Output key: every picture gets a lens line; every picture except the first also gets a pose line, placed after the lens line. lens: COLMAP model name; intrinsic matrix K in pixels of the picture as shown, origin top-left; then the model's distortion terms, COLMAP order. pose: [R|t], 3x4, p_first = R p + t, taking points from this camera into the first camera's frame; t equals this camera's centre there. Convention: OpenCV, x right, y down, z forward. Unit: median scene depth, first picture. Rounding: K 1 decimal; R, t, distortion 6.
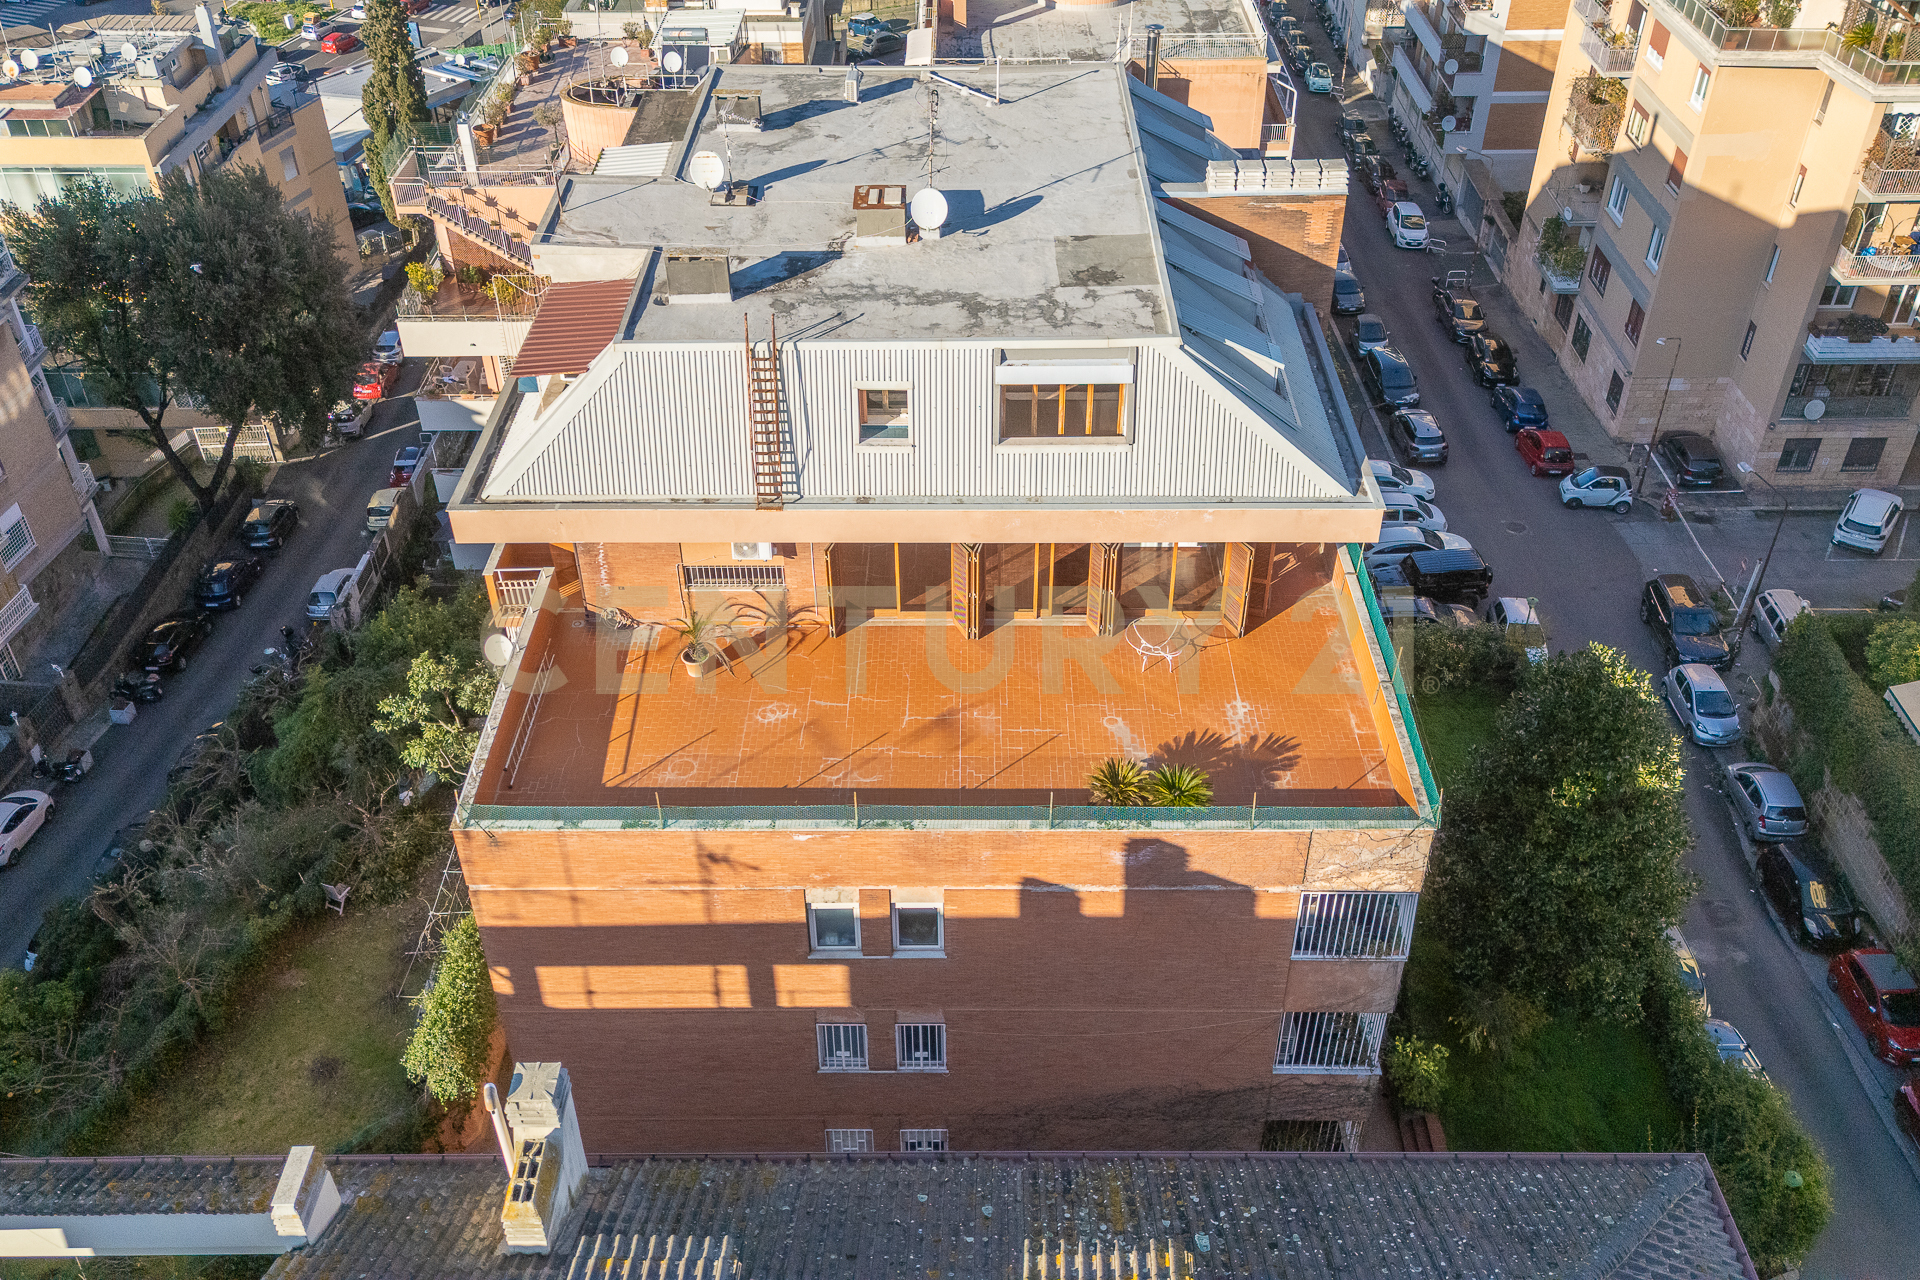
lens RADIAL K [[1661.3, 0, 960.0], [0, 1661.3, 640.0], [0, 0, 1]] dist [0.042378, -0.010003]
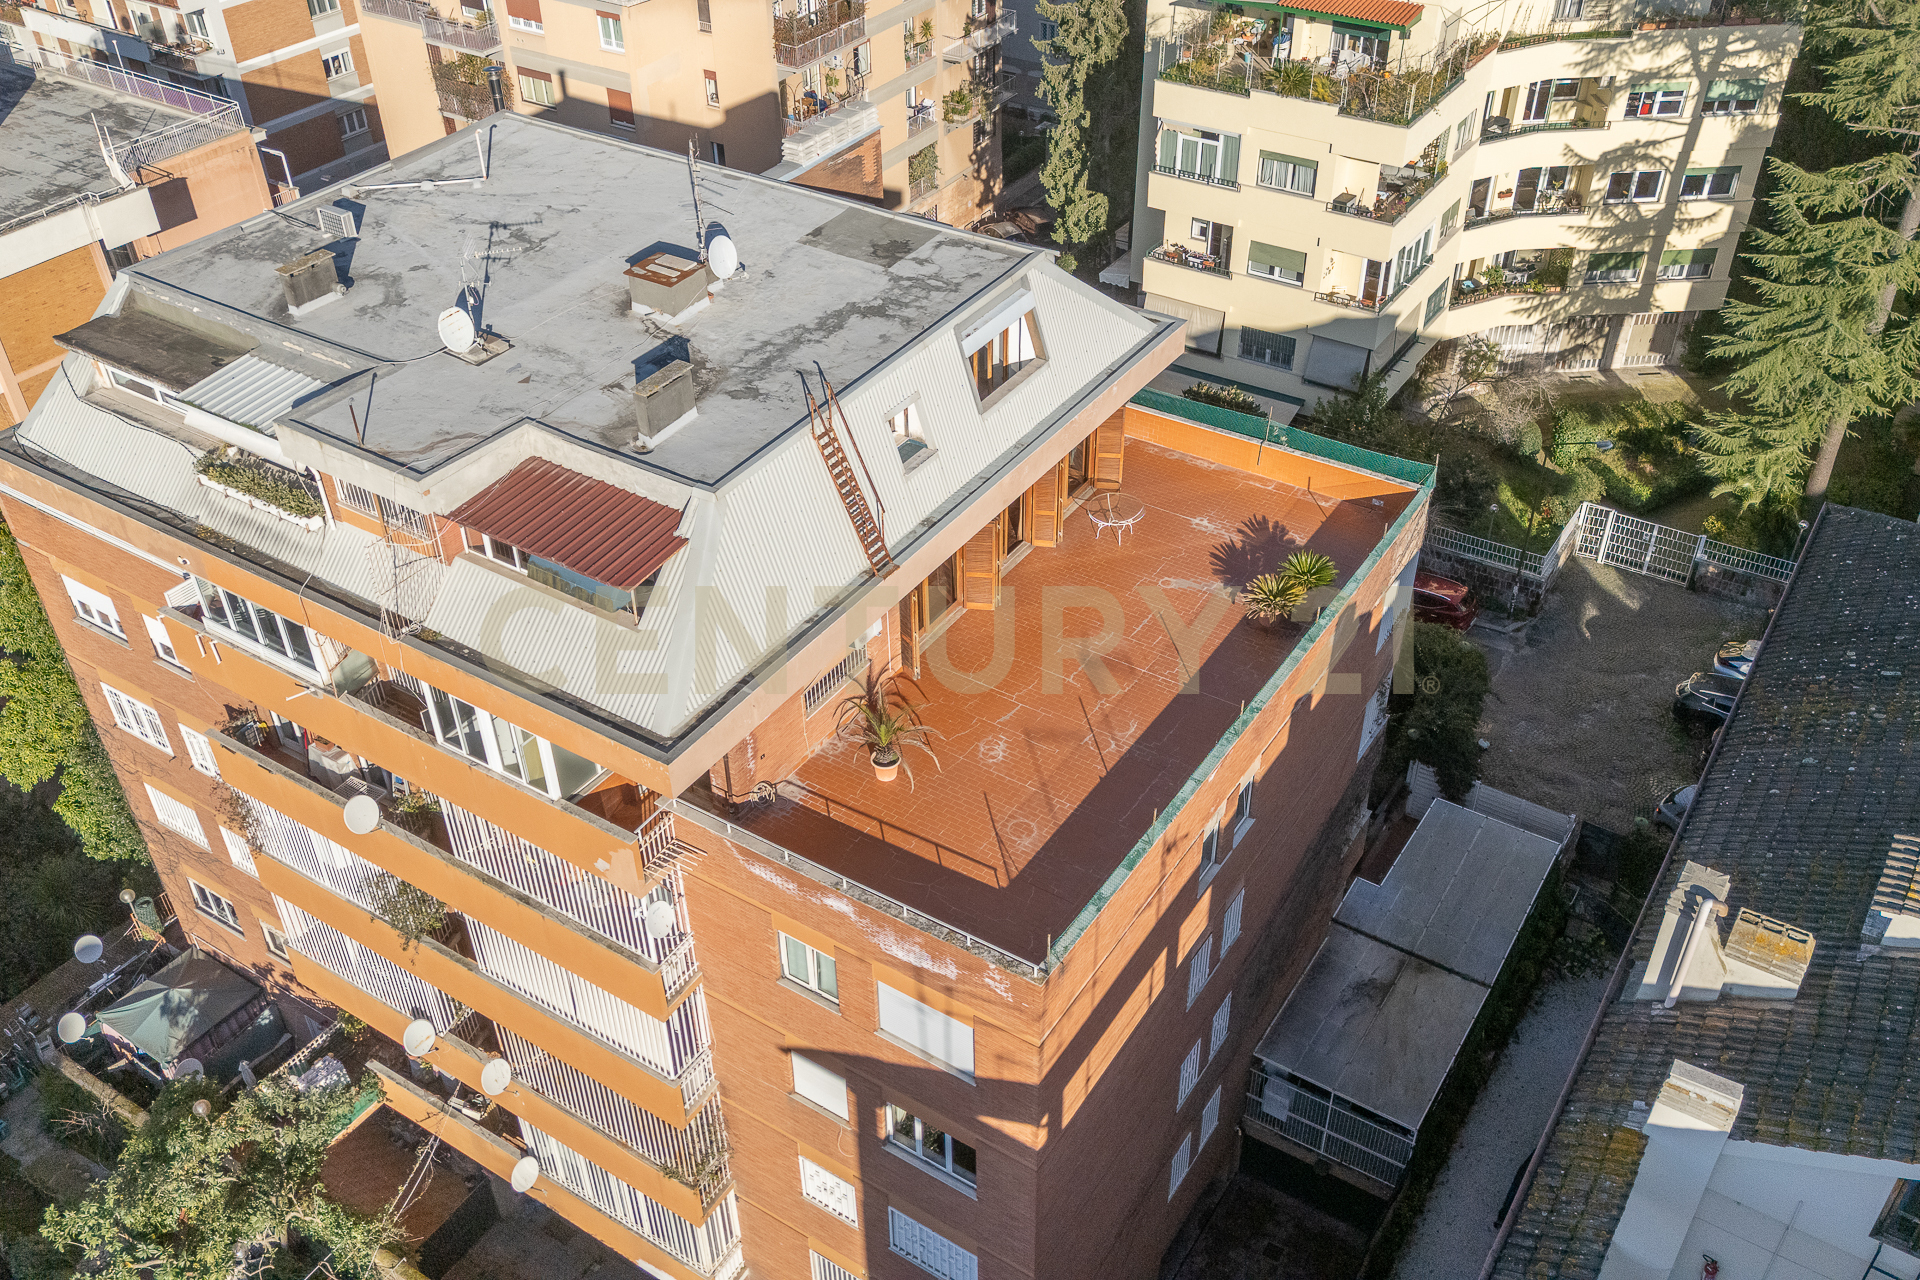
lens RADIAL K [[1661.3, 0, 960.0], [0, 1661.3, 640.0], [0, 0, 1]] dist [0.042378, -0.010003]
pose [[0.535421, -0.511640, 0.671974, -0.699214], [0.517561, 0.827497, 0.217669, -0.217495], [-0.667424, 0.231243, 0.707864, 0.294475]]
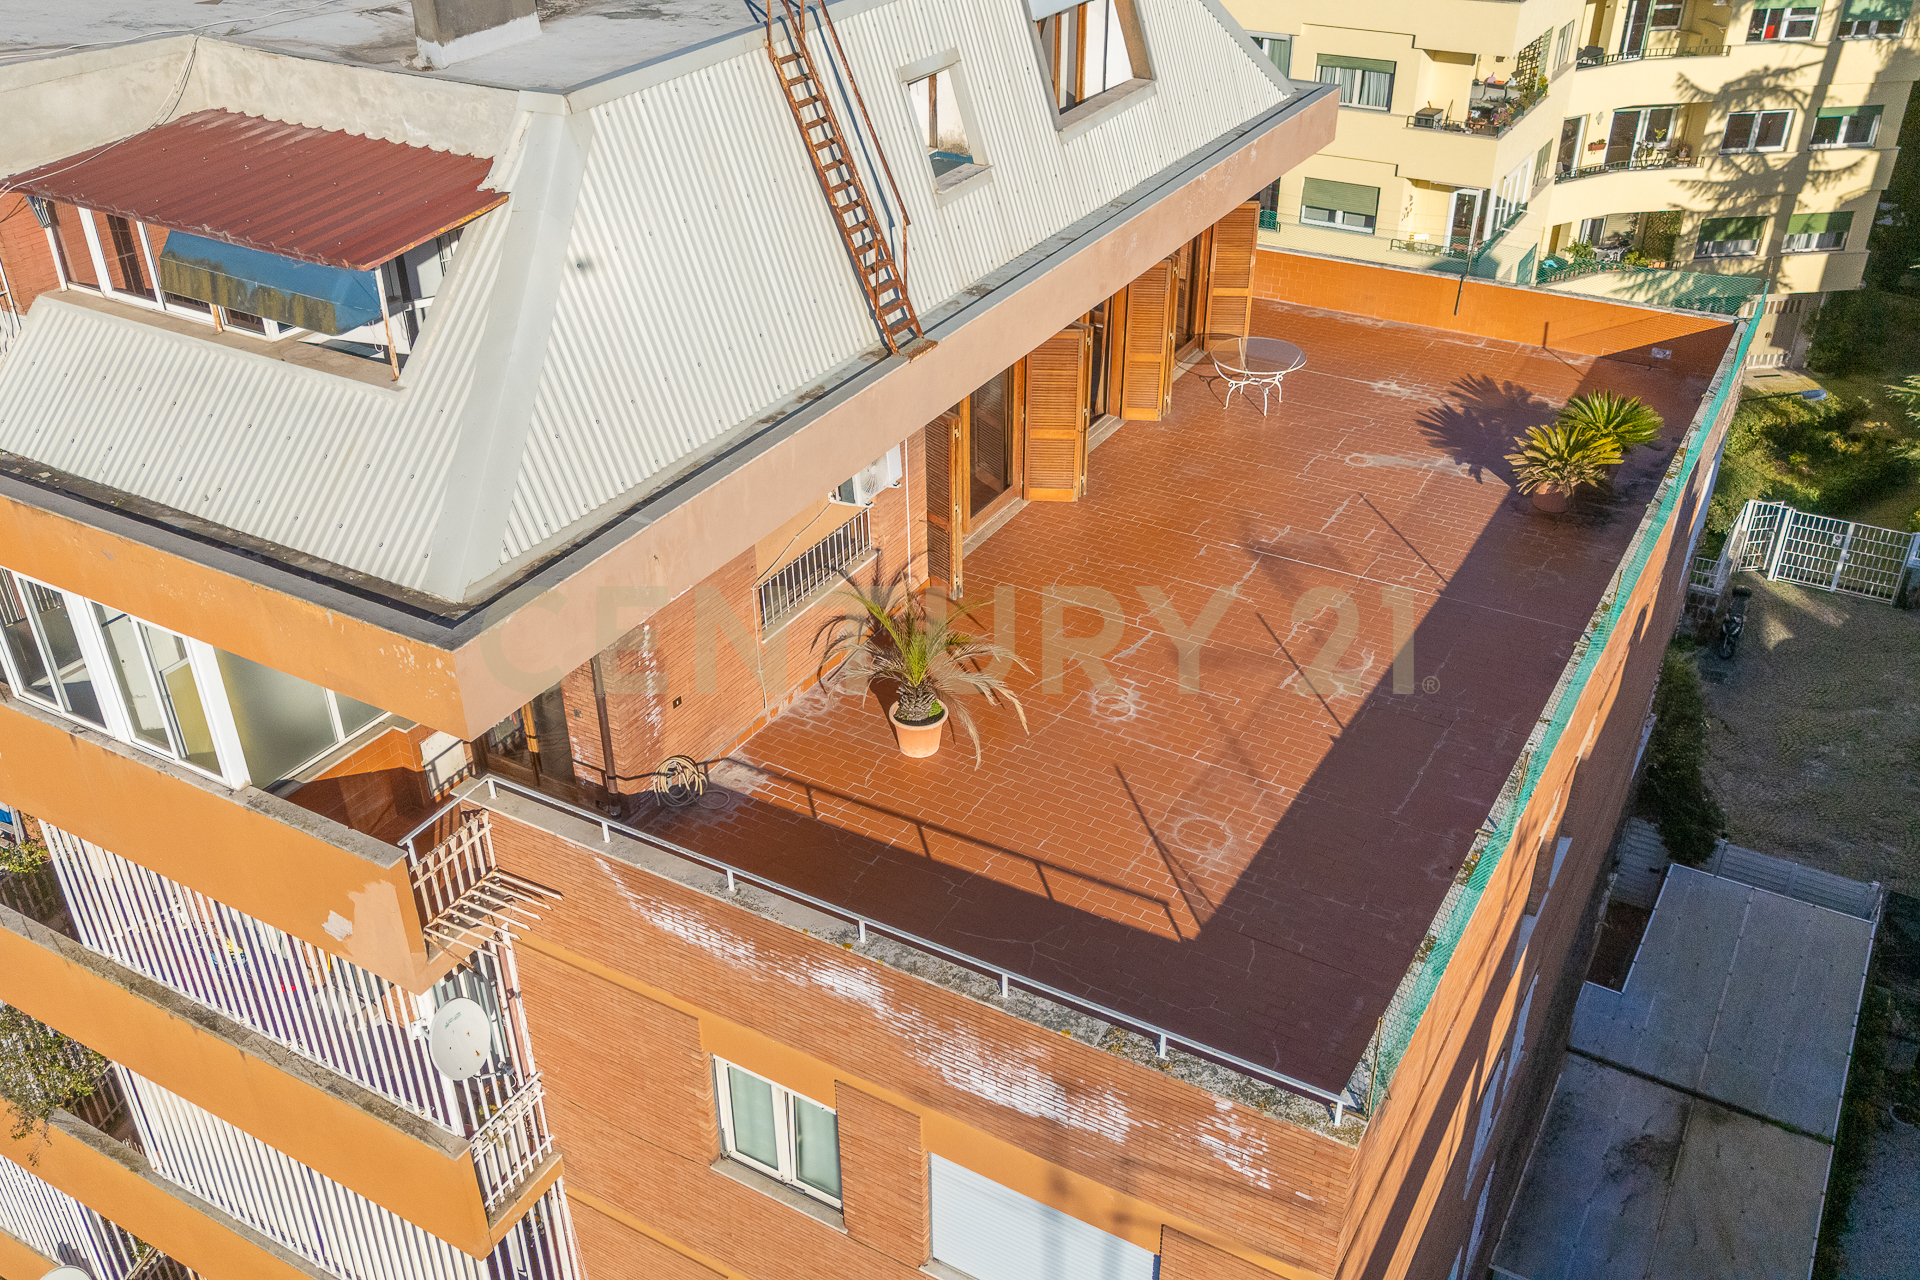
lens RADIAL K [[1710.3, 0, 960.0], [0, 1710.3, 640.0], [0, 0, 1]] dist [0.044851, 0.003698]
pose [[0.493737, -0.455644, 0.740684, -0.490865], [0.530377, 0.832767, 0.158743, -0.078334], [-0.689147, 0.314465, 0.652831, 0.641201]]
